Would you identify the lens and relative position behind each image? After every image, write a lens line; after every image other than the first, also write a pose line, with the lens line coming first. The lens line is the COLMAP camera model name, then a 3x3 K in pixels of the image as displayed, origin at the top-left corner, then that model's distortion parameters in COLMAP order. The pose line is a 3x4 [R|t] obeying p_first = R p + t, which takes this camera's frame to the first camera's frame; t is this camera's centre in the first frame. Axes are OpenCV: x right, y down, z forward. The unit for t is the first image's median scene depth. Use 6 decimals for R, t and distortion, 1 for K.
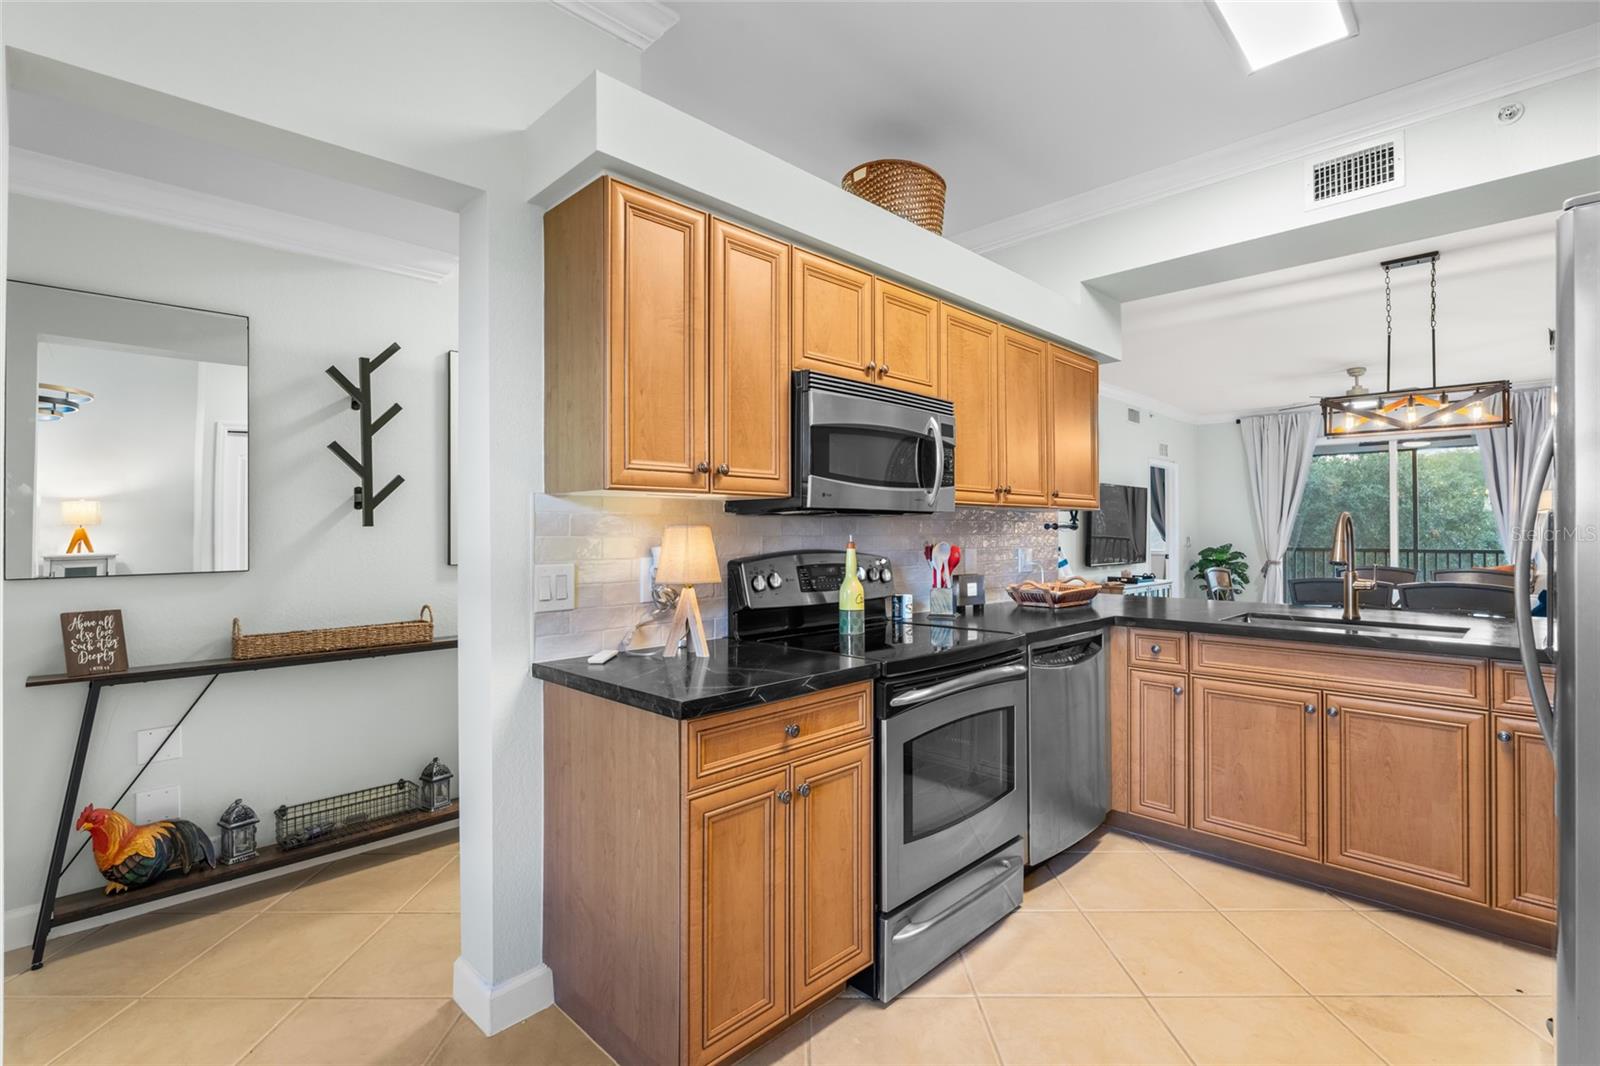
lens RADIAL K [[748.3, 0, 801.6], [0, 748.3, 520.2], [0, 0, 1]] dist [0.001870, 0.000416]
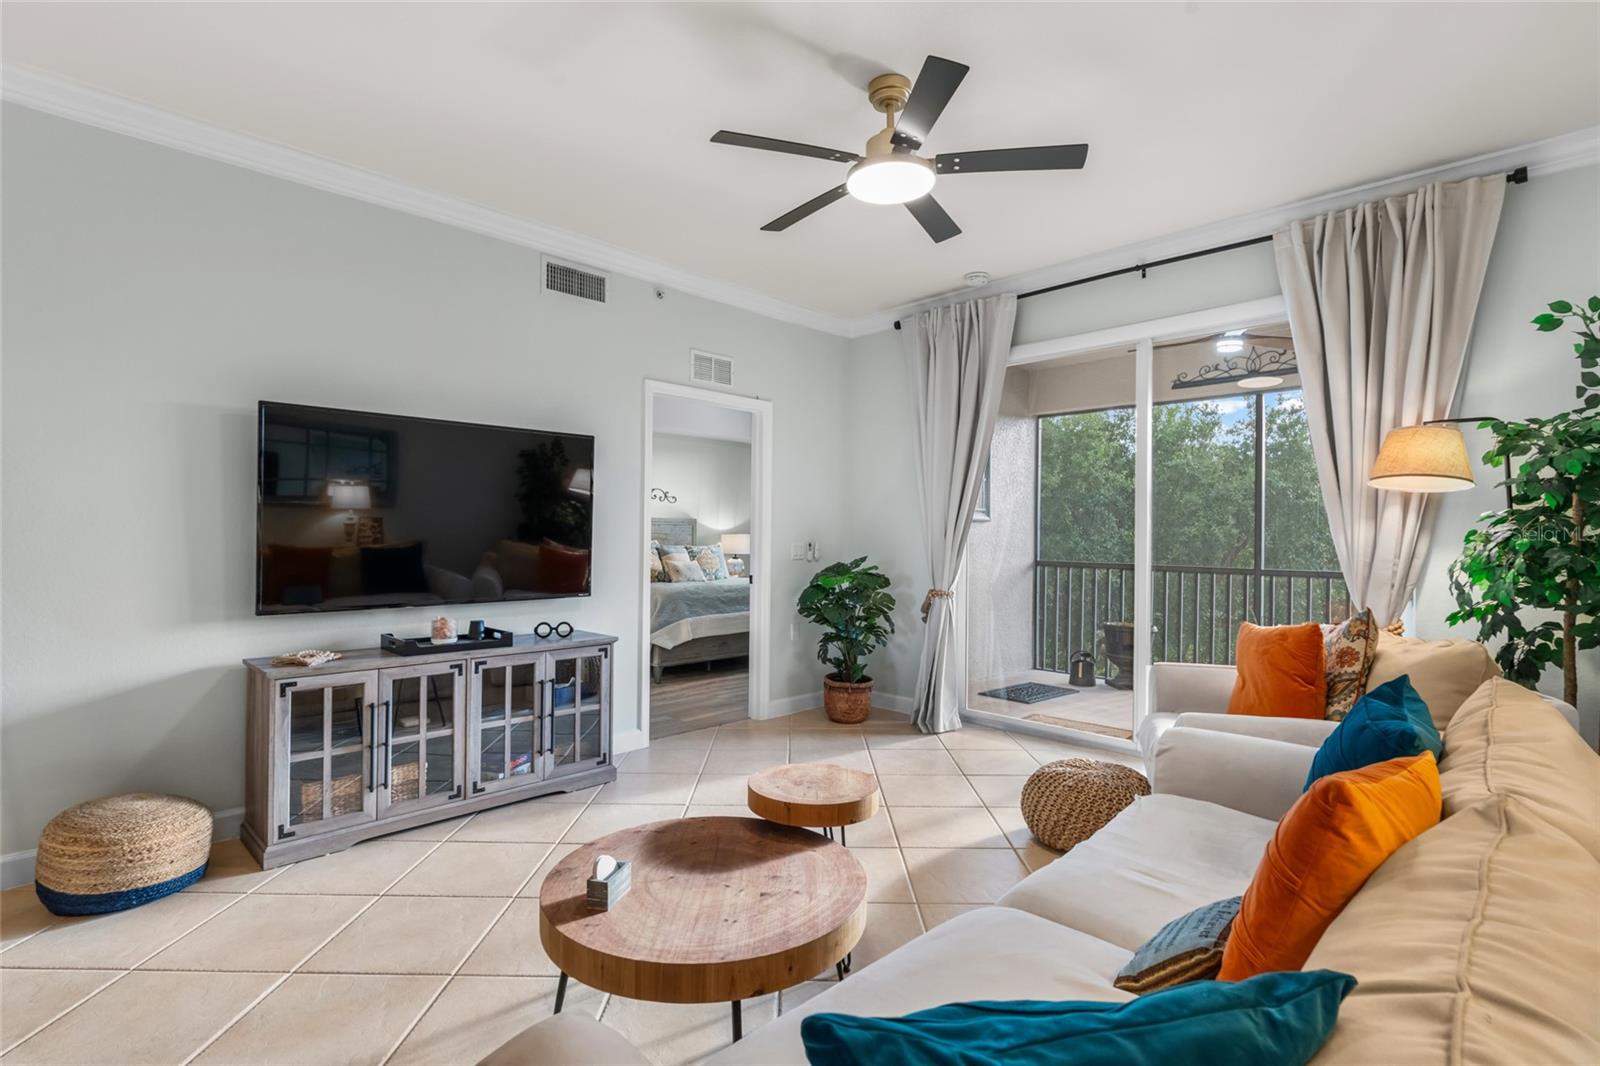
lens RADIAL K [[744.3, 0, 742.3], [0, 744.3, 533.2], [0, 0, 1]] dist [-0.036346, 0.000208]
pose [[0.998686, 0.010432, -0.050184, 1.668382], [-0.009915, 0.999895, 0.010523, 0.035522], [0.050289, -0.010011, 0.998685, 1.564570]]
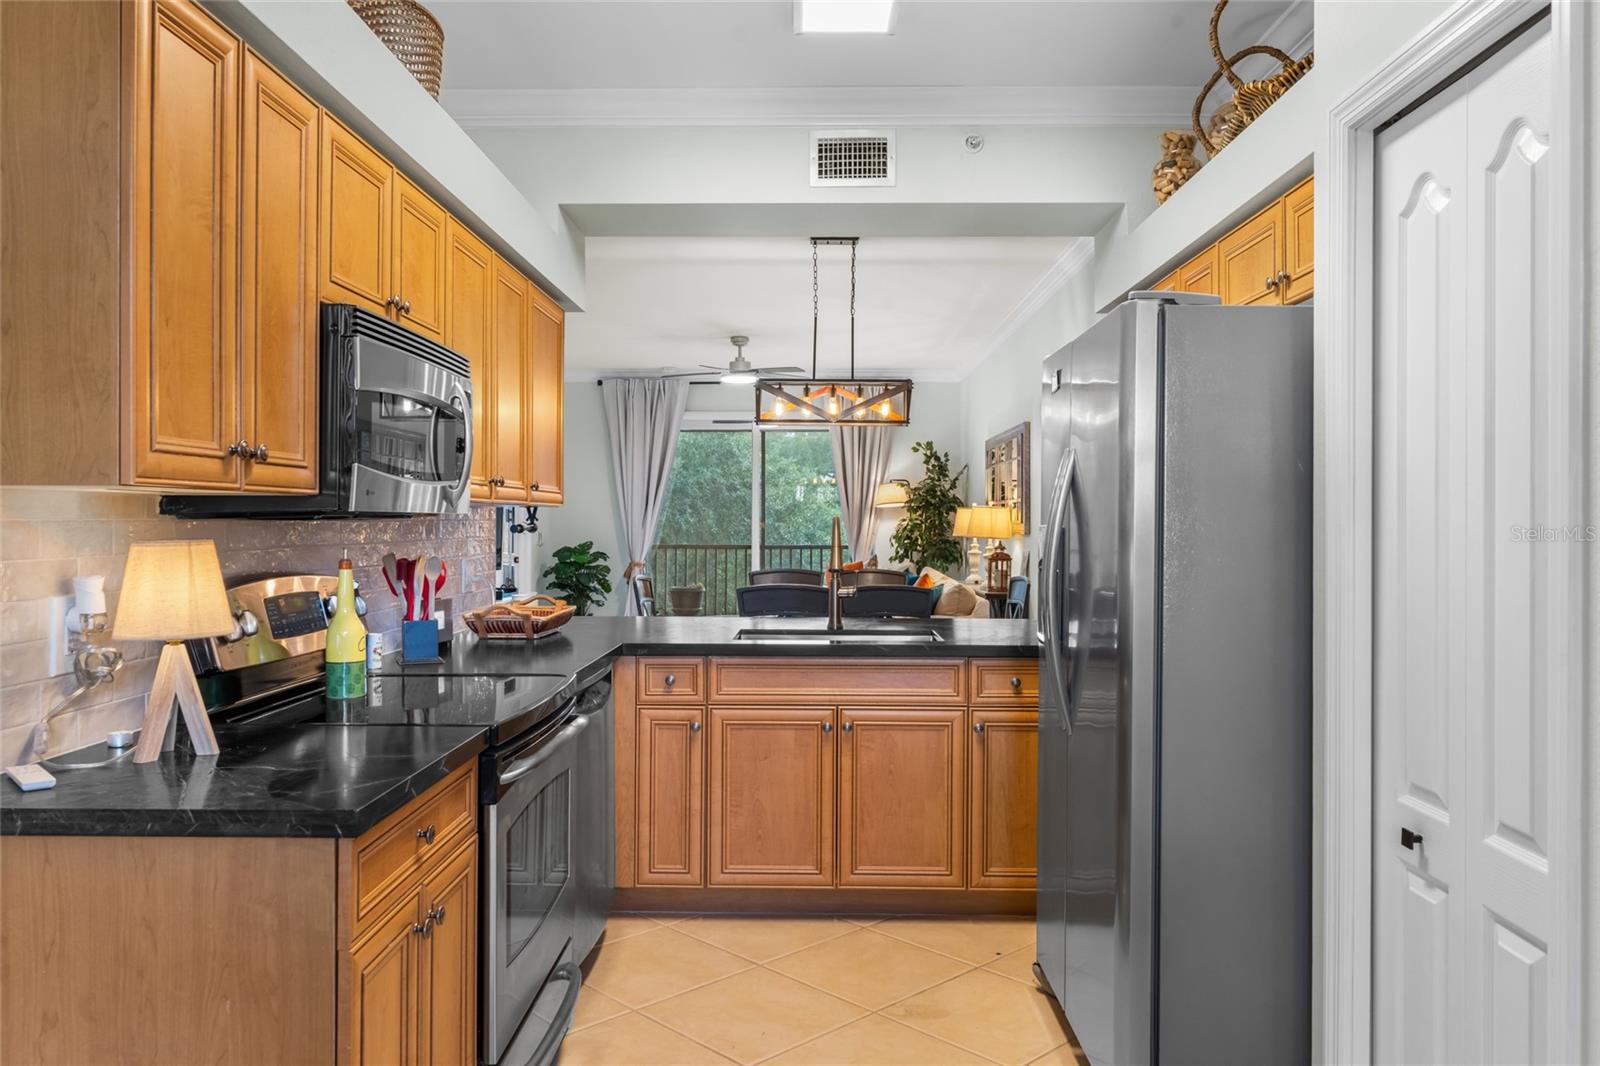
lens RADIAL K [[1161.1, 0, 799.4], [0, 1161.1, 515.8], [0, 0, 1]] dist [0.001868, -0.001339]
pose [[0.720159, 0.005835, 0.693785, -0.322963], [-0.014717, 0.999868, 0.006867, -0.020006], [-0.693653, -0.015155, 0.720150, -0.016957]]
